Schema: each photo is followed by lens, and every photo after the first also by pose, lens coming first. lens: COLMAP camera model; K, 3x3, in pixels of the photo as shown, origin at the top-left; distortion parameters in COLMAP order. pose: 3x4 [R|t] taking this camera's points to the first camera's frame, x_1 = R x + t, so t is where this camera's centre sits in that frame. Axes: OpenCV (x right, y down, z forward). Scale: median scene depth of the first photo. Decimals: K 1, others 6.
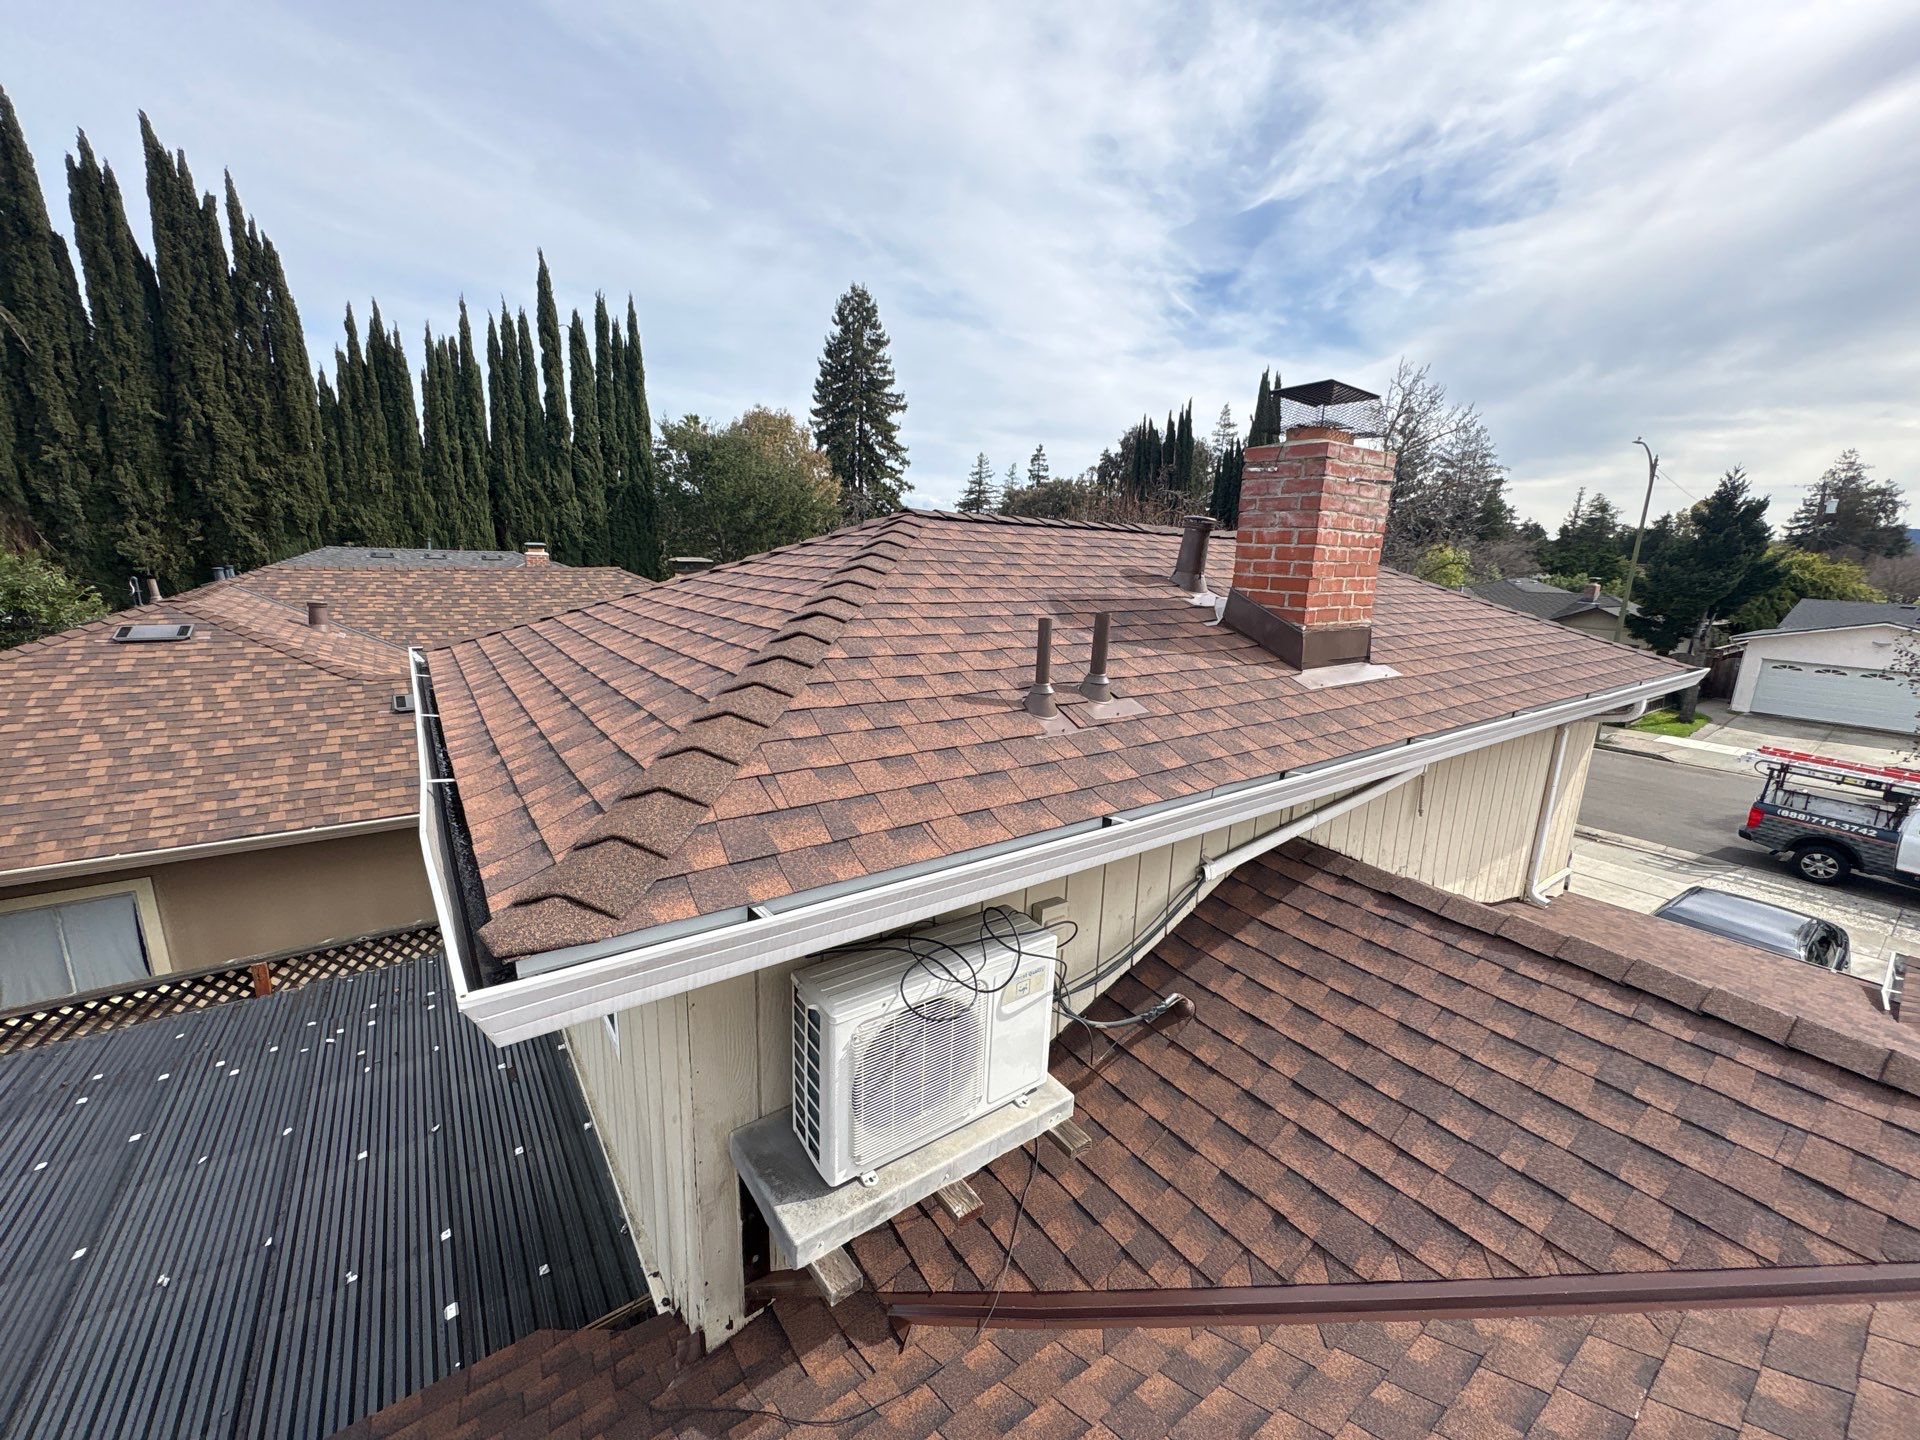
lens RADIAL K [[763.5, 0, 961.2], [0, 763.5, 721.7], [0, 0, 1]] dist [-0.000346, 0.000031]
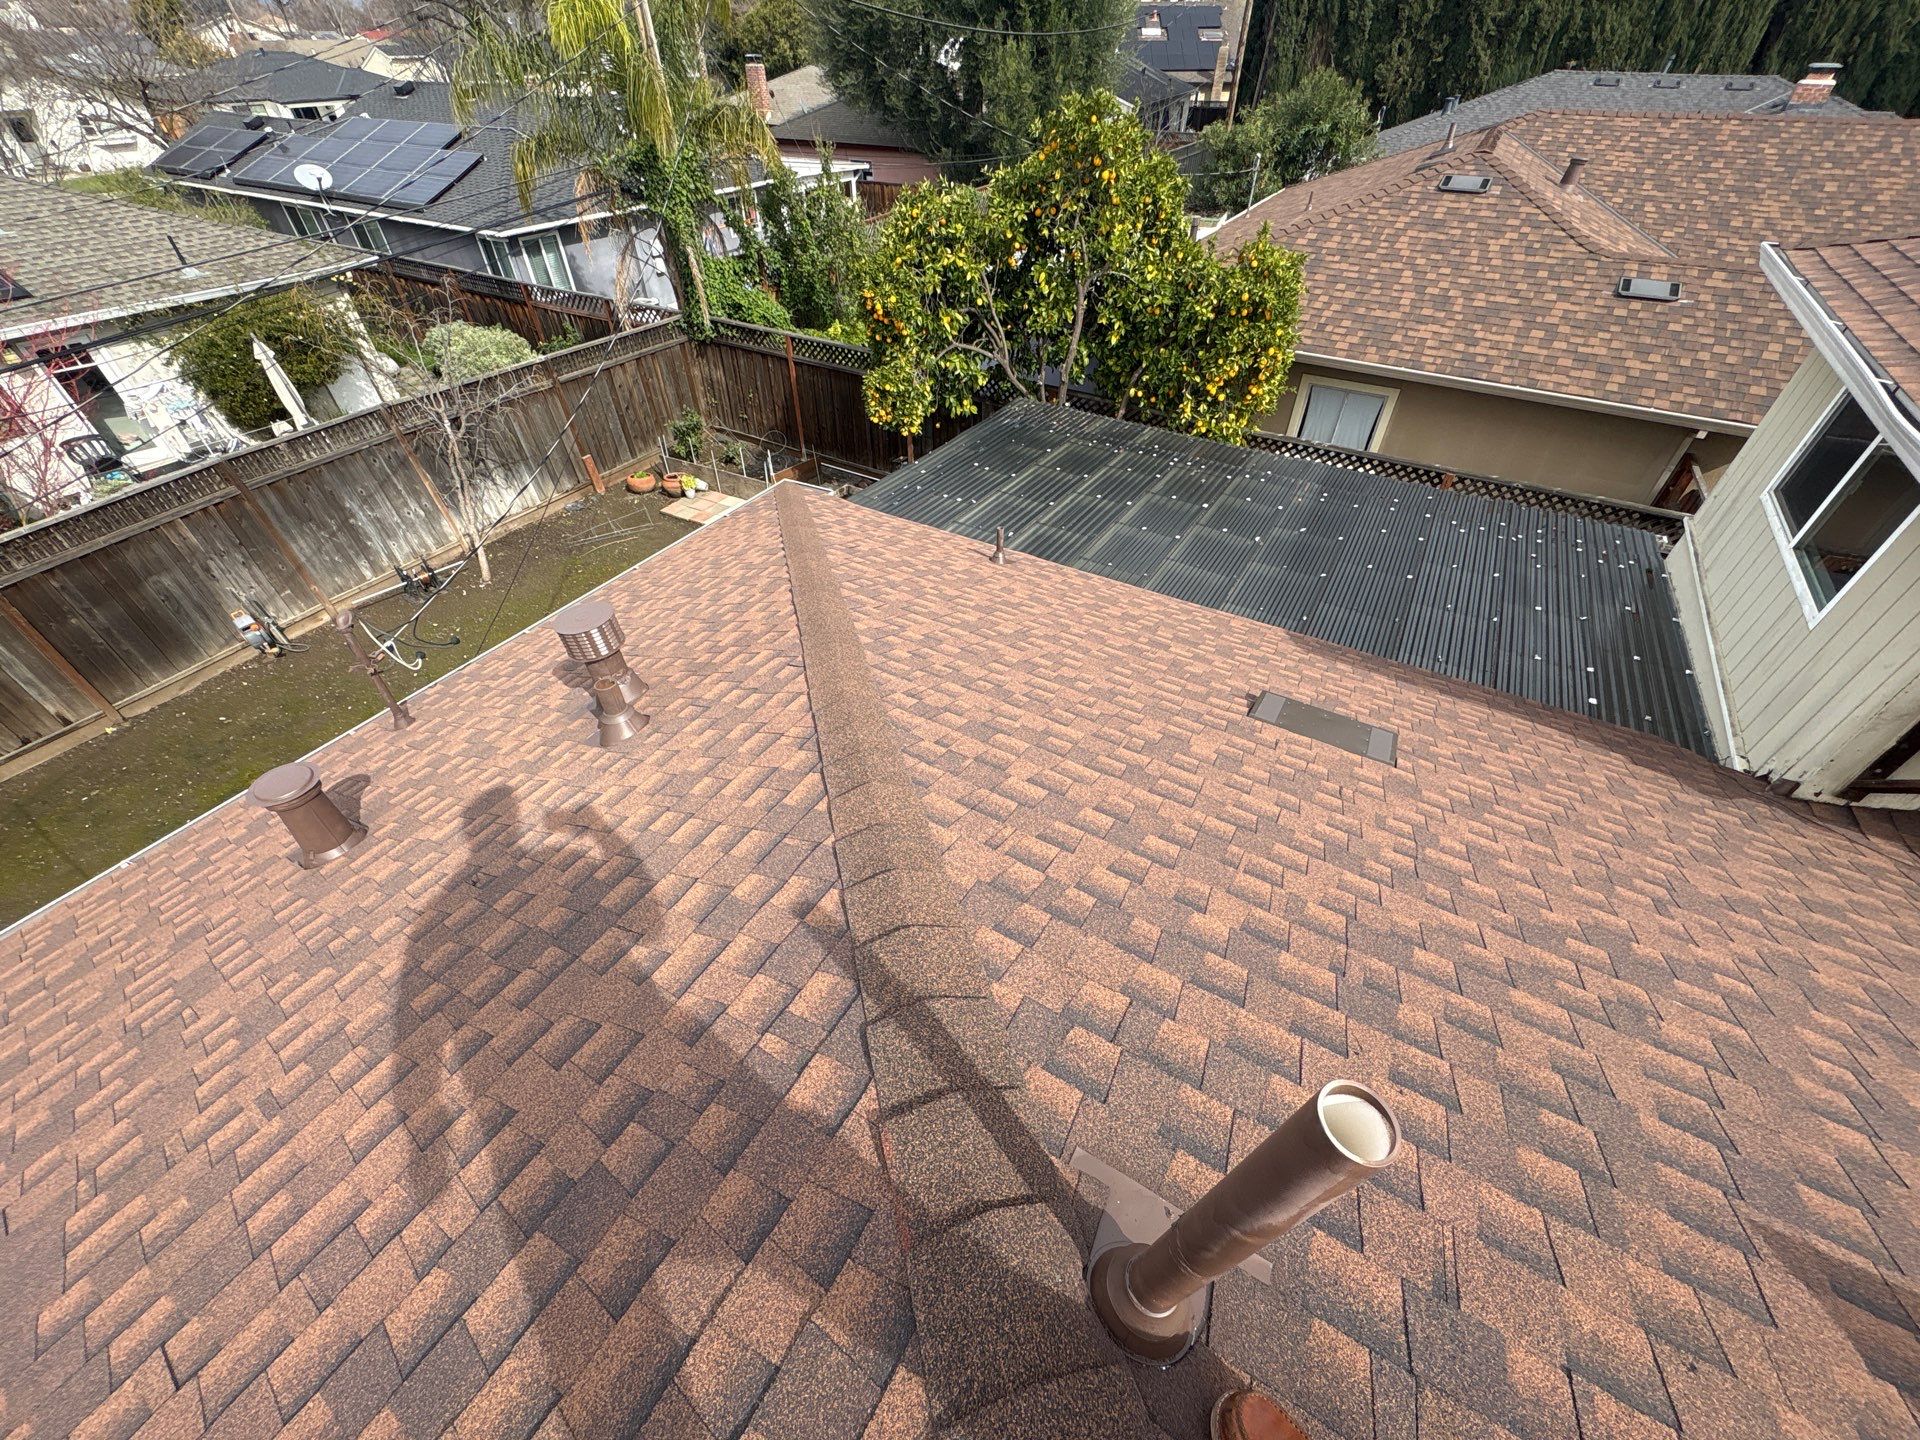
lens RADIAL K [[763.5, 0, 961.2], [0, 763.5, 721.7], [0, 0, 1]] dist [-0.000346, 0.000031]
pose [[0.398280, 0.594488, -0.698539, 0.001908], [-0.189420, 0.798437, 0.571505, 0.031495], [0.897493, -0.095301, 0.430610, -0.397289]]
